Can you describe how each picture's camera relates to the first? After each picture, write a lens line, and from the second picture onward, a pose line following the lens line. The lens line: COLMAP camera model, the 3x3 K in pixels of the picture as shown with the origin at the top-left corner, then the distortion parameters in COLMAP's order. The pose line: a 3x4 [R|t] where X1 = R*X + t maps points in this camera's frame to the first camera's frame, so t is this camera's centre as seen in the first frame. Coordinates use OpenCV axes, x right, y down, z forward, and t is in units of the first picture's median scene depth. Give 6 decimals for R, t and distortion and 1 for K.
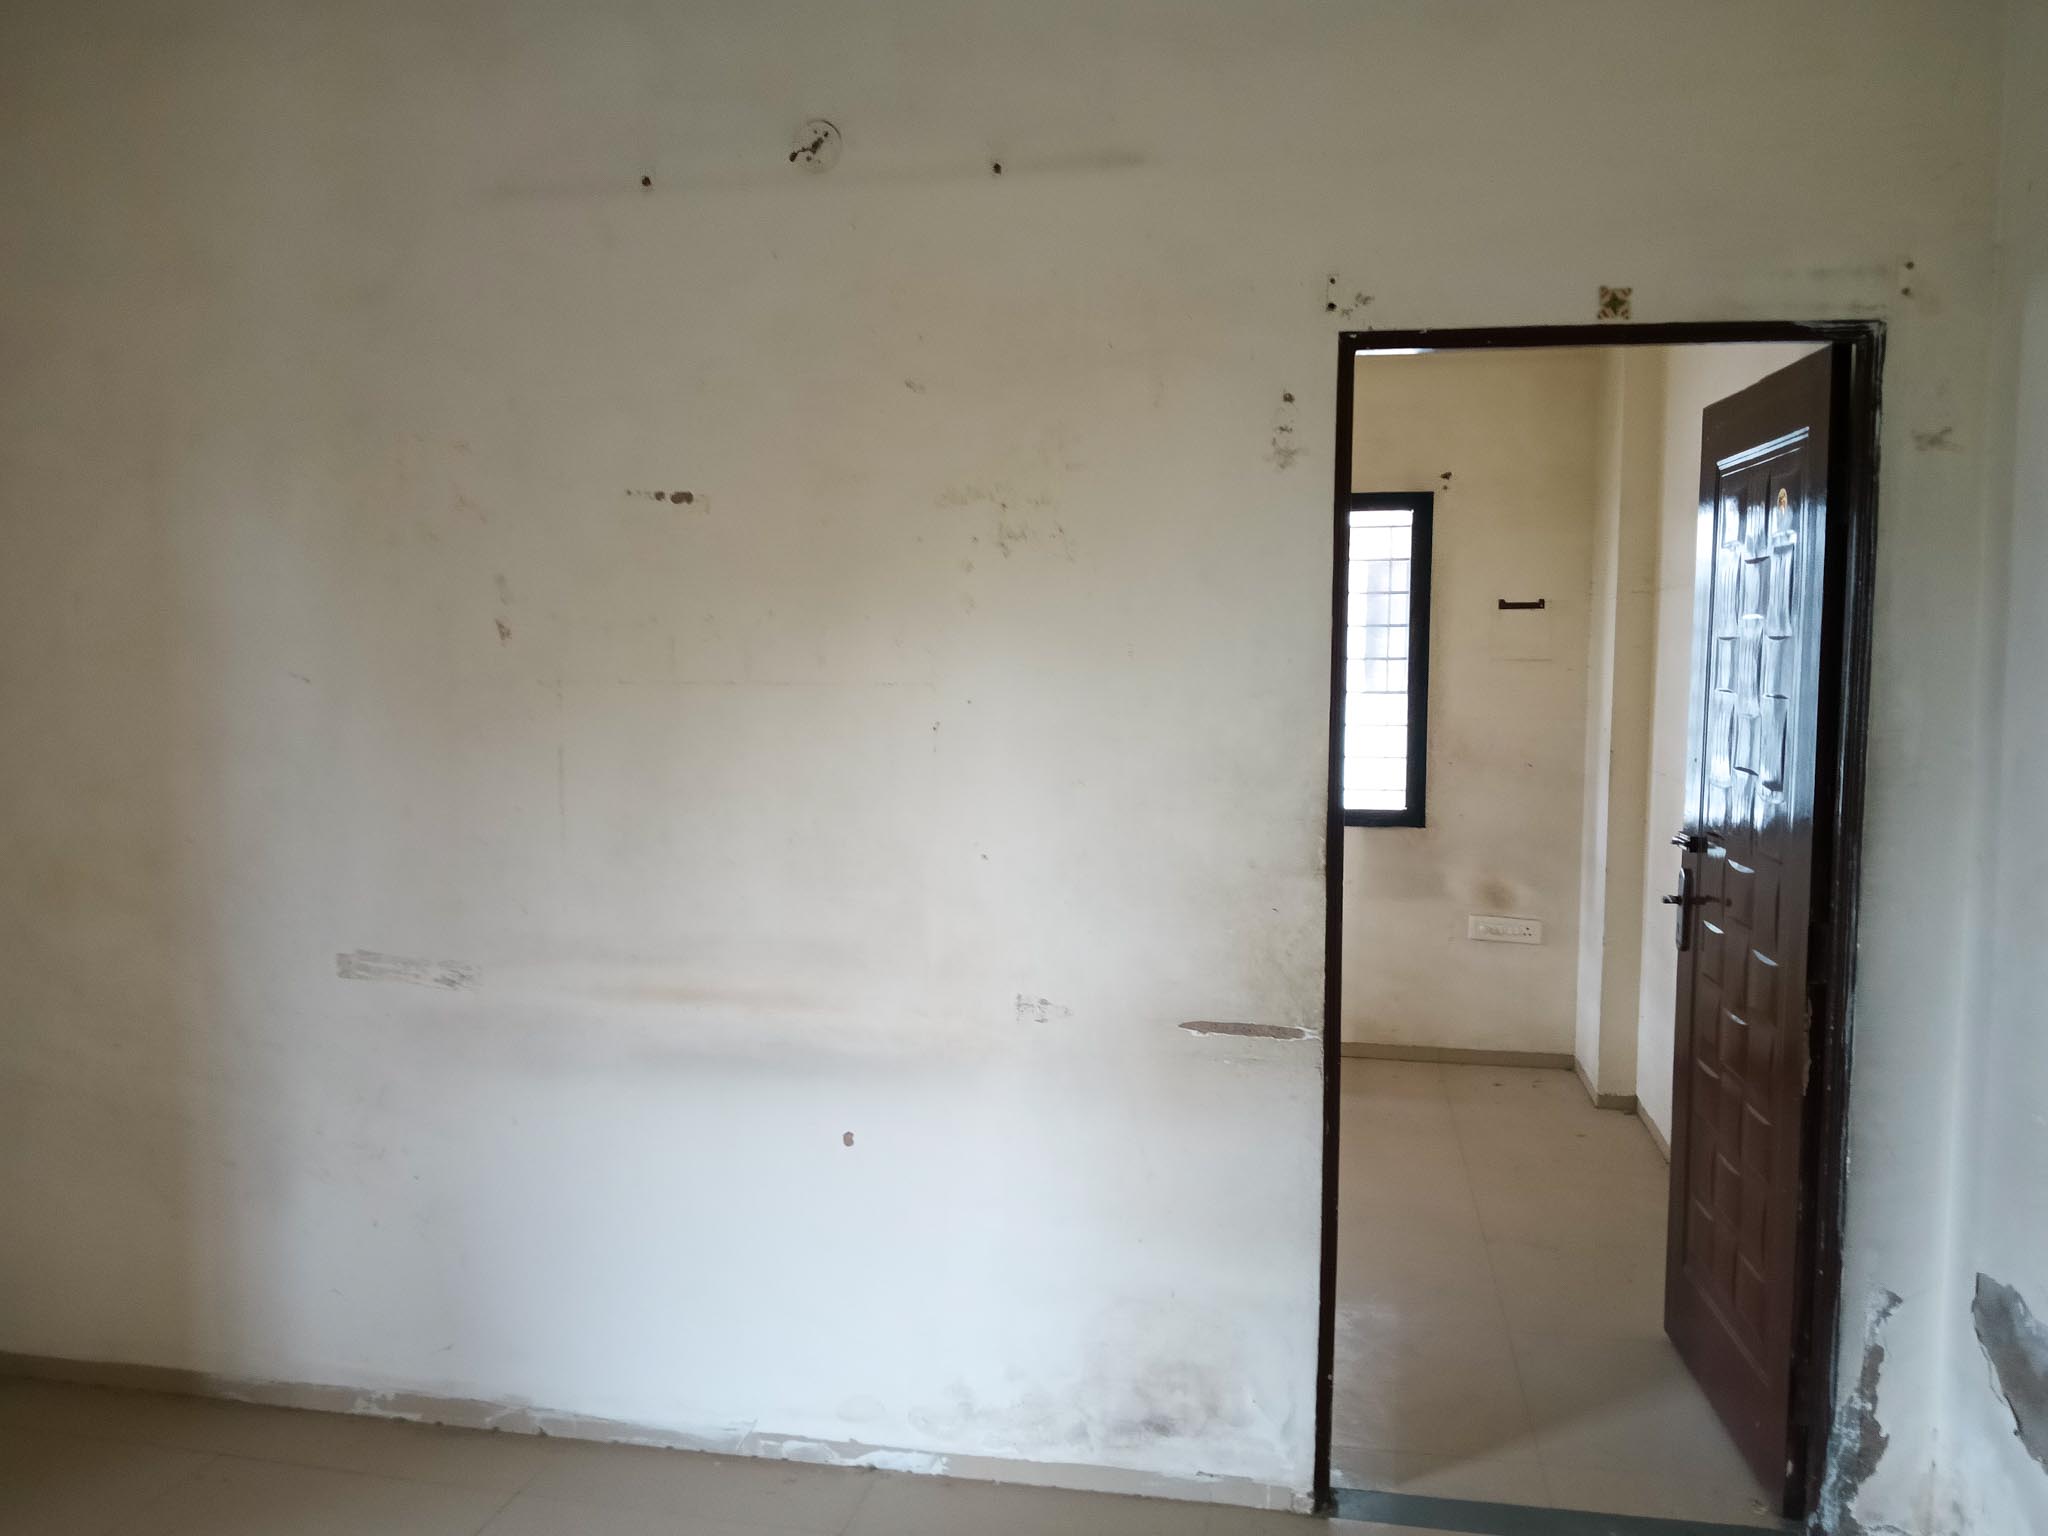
lens RADIAL K [[1556.3, 0, 1024.0], [0, 1556.3, 768.0], [0, 0, 1]] dist [0.051001, -0.157911]
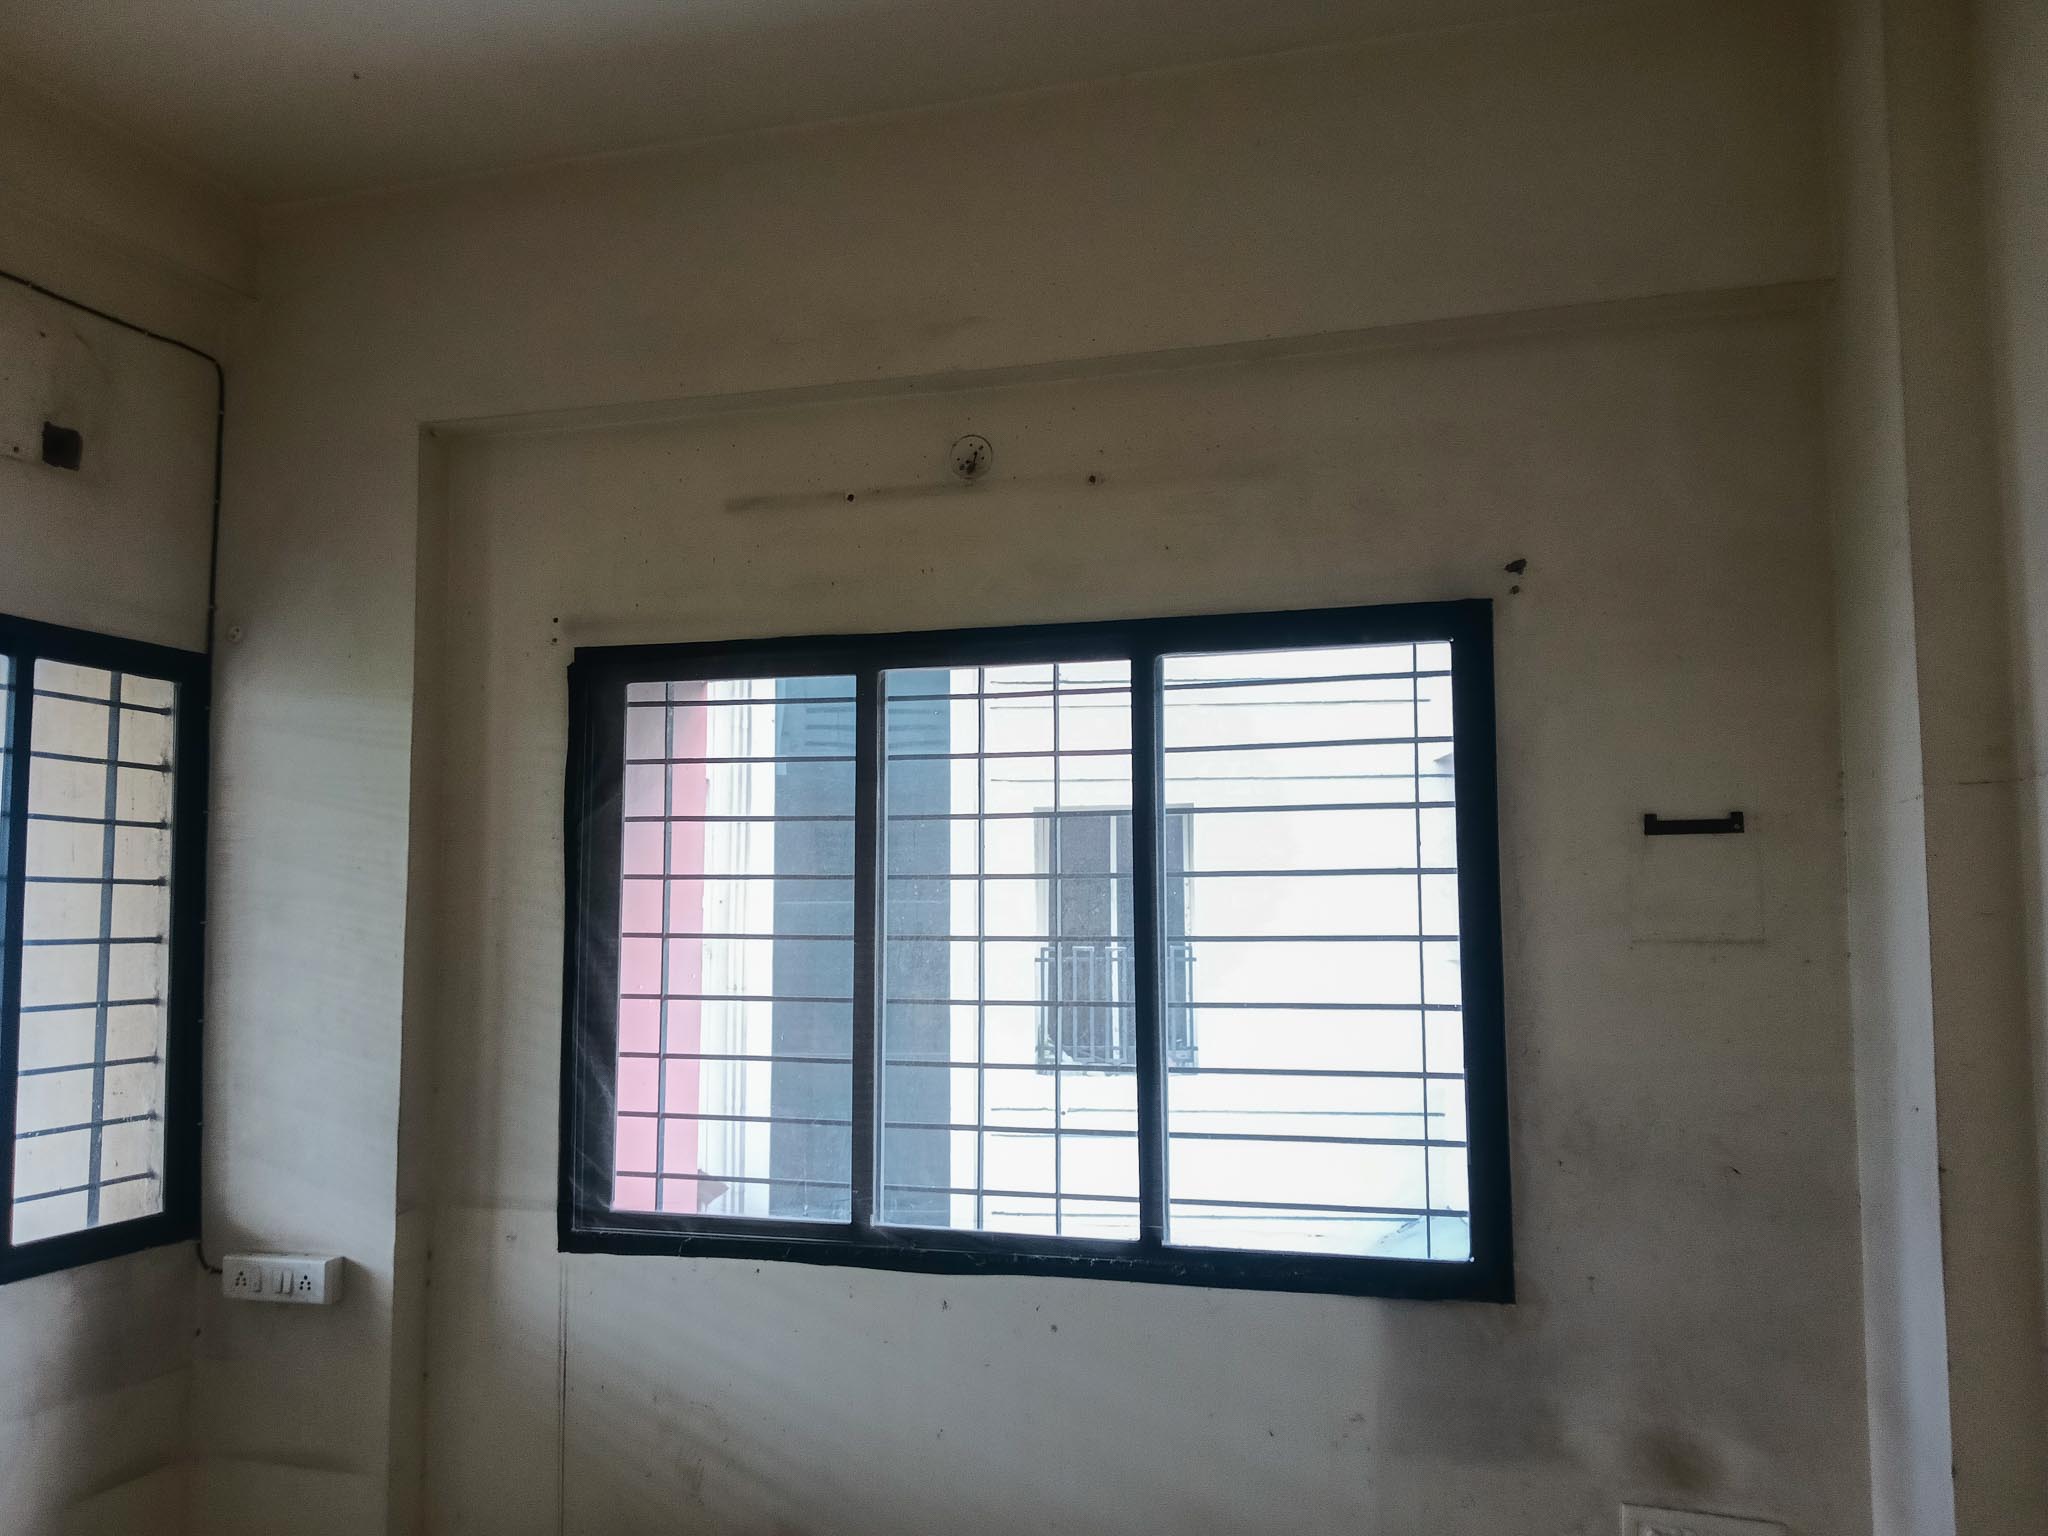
lens RADIAL K [[1556.3, 0, 1024.0], [0, 1556.3, 768.0], [0, 0, 1]] dist [0.051001, -0.157911]
pose [[0.996949, -0.012153, -0.077101, 0.151415], [-0.001631, 0.984347, -0.176234, -0.037059], [0.078036, 0.175822, 0.981324, 0.510657]]
